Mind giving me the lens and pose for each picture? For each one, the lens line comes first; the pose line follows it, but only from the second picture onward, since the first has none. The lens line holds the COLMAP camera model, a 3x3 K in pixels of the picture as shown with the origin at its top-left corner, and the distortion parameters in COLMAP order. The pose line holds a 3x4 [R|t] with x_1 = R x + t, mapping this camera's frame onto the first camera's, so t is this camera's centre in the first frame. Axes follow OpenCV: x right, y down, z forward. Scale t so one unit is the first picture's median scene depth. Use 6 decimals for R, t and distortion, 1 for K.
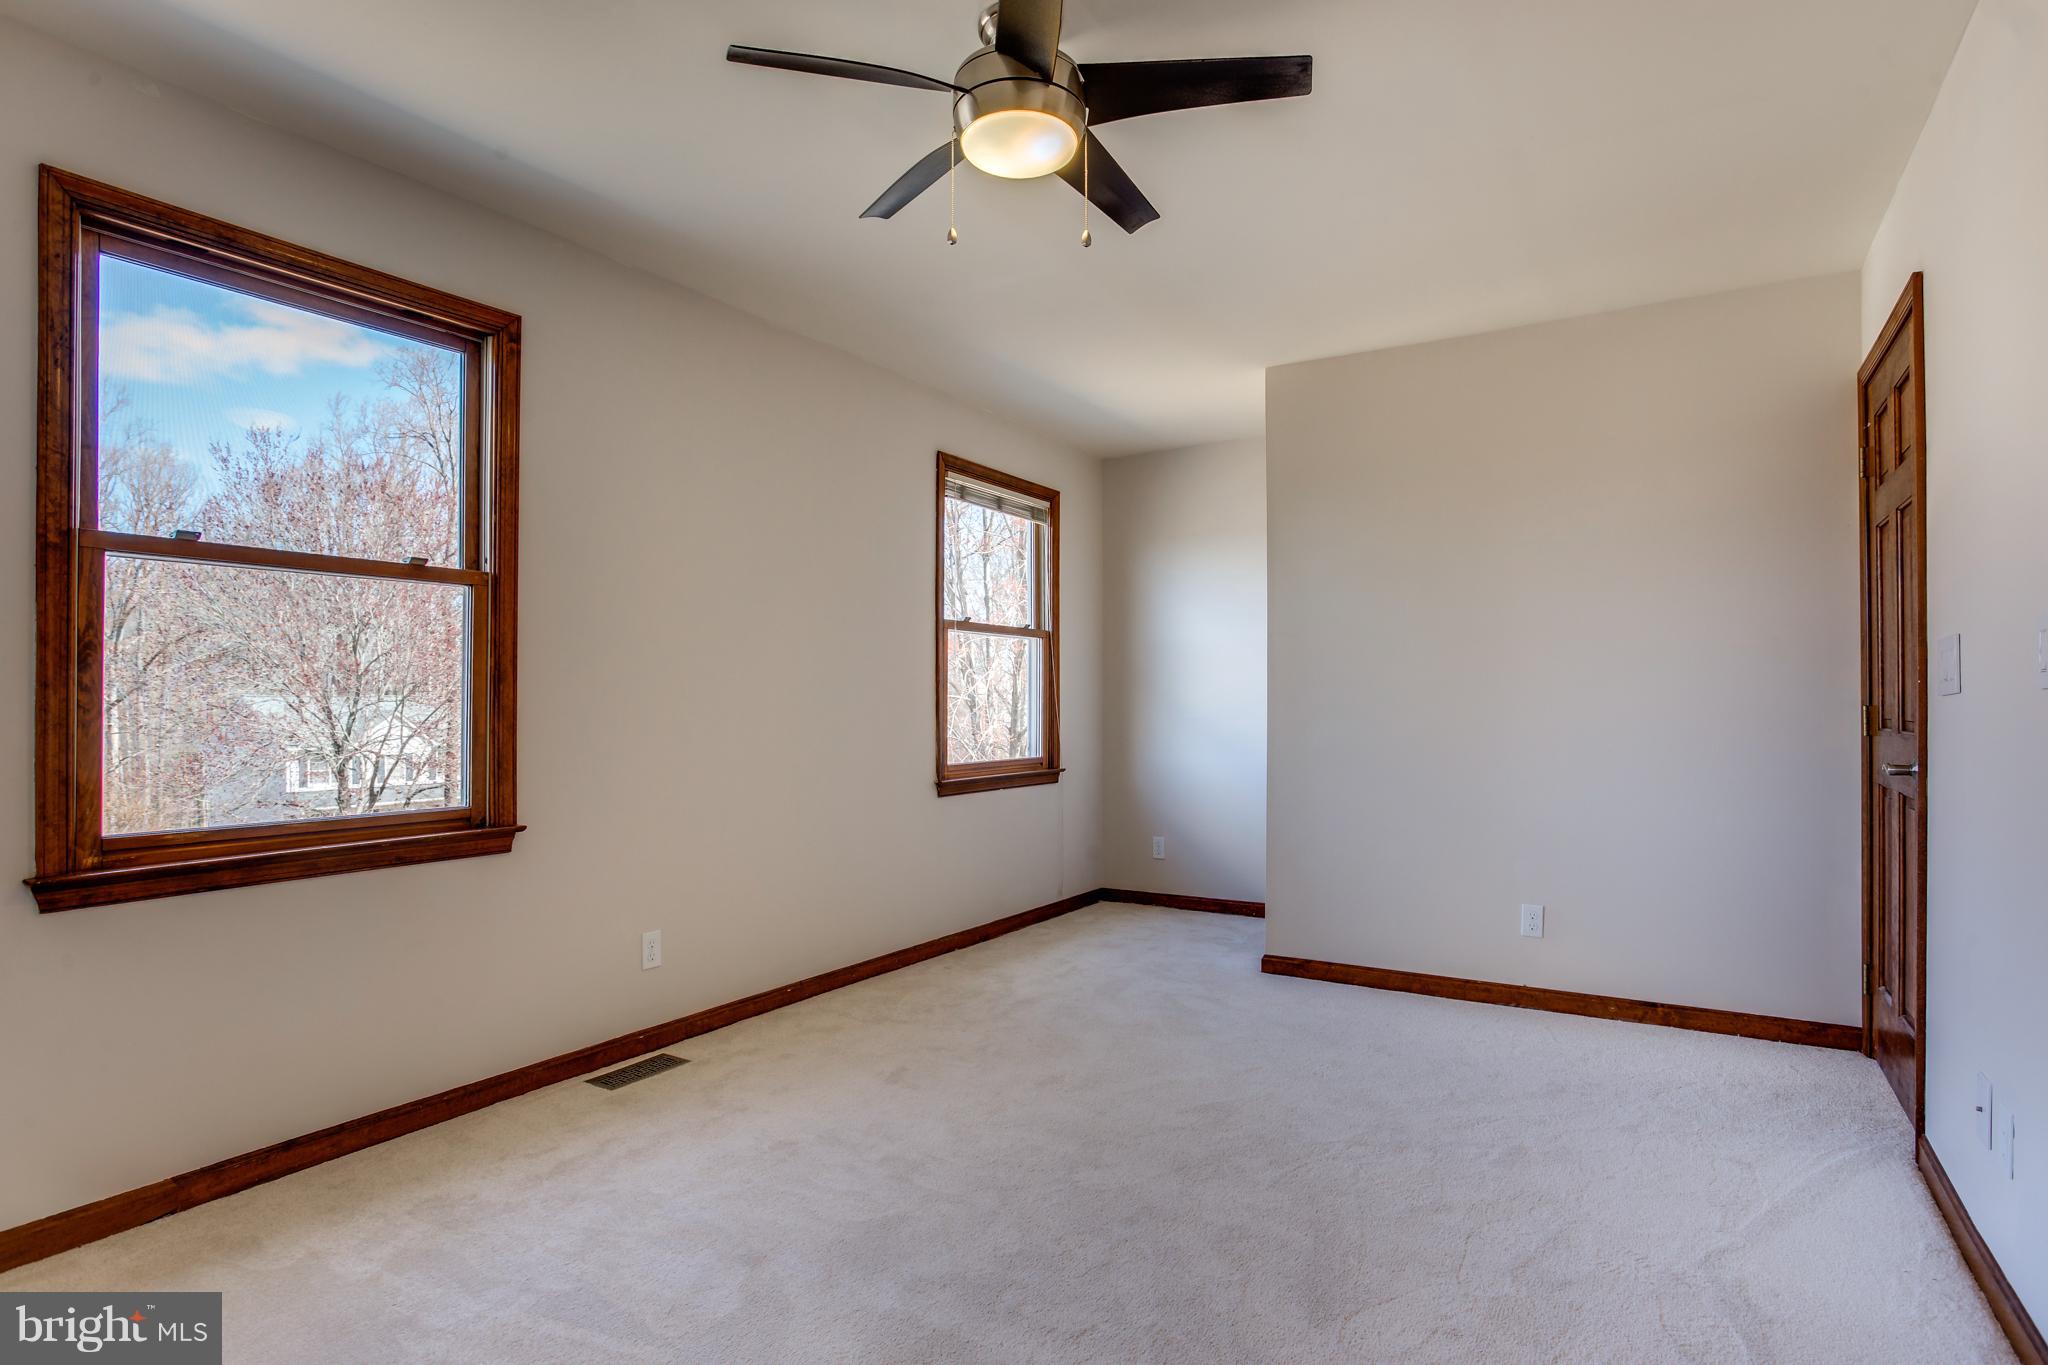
lens RADIAL K [[1030.3, 0, 1026.4], [0, 1030.3, 693.9], [0, 0, 1]] dist [-0.054384, 0.015748]
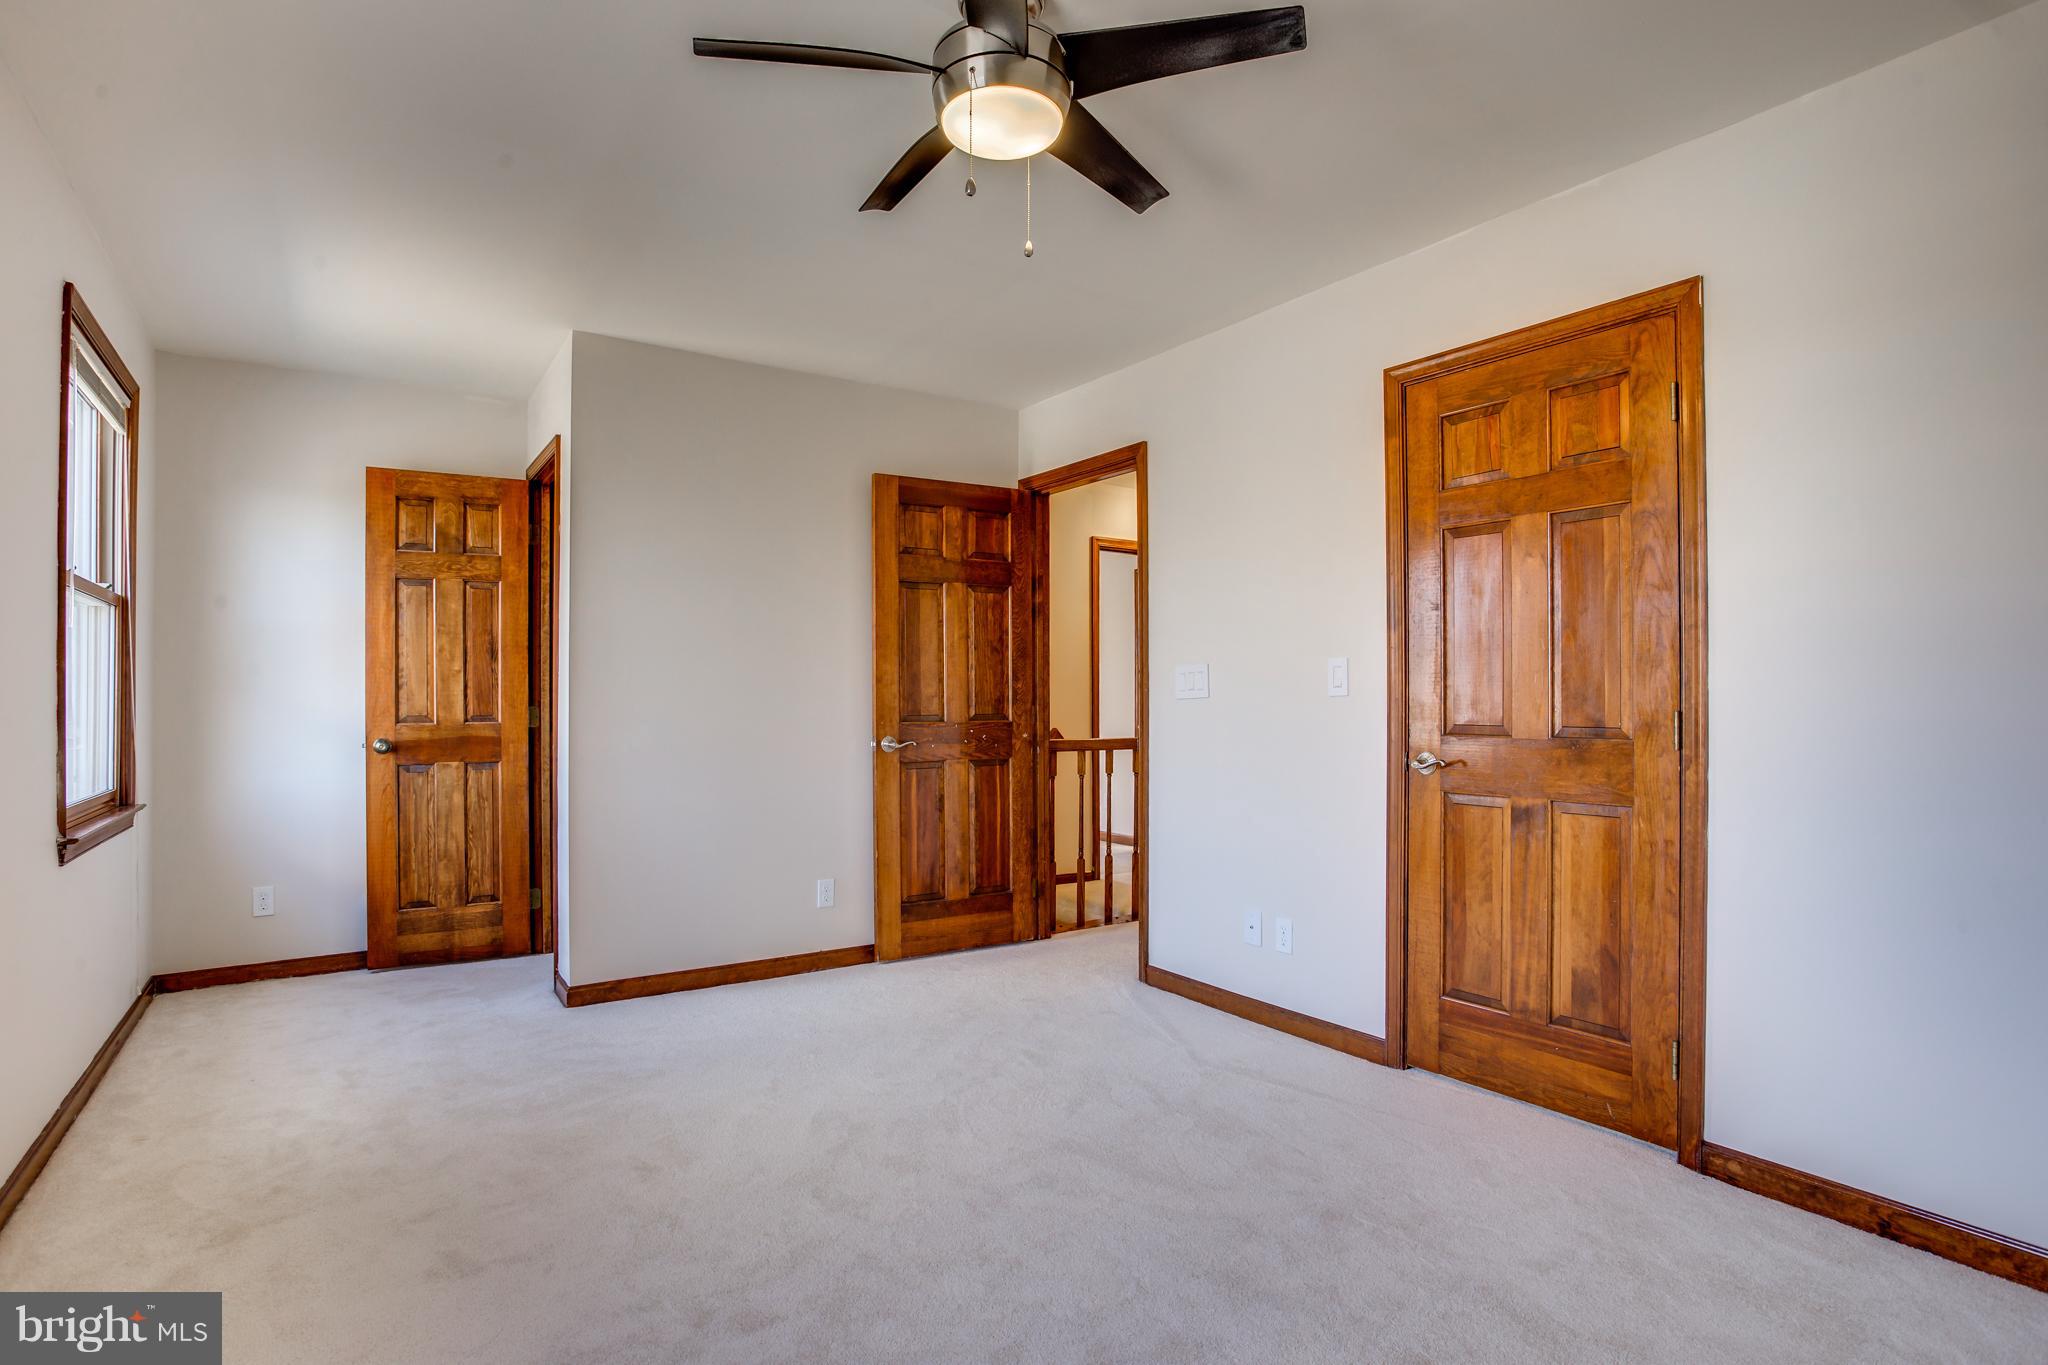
lens RADIAL K [[1030.3, 0, 1021.4], [0, 1030.3, 695.3], [0, 0, 1]] dist [-0.054384, 0.015748]
pose [[0.416670, 0.002468, 0.909054, -0.374245], [-0.004817, 0.999988, -0.000507, -0.001237], [-0.909045, -0.004168, 0.416677, 0.250886]]
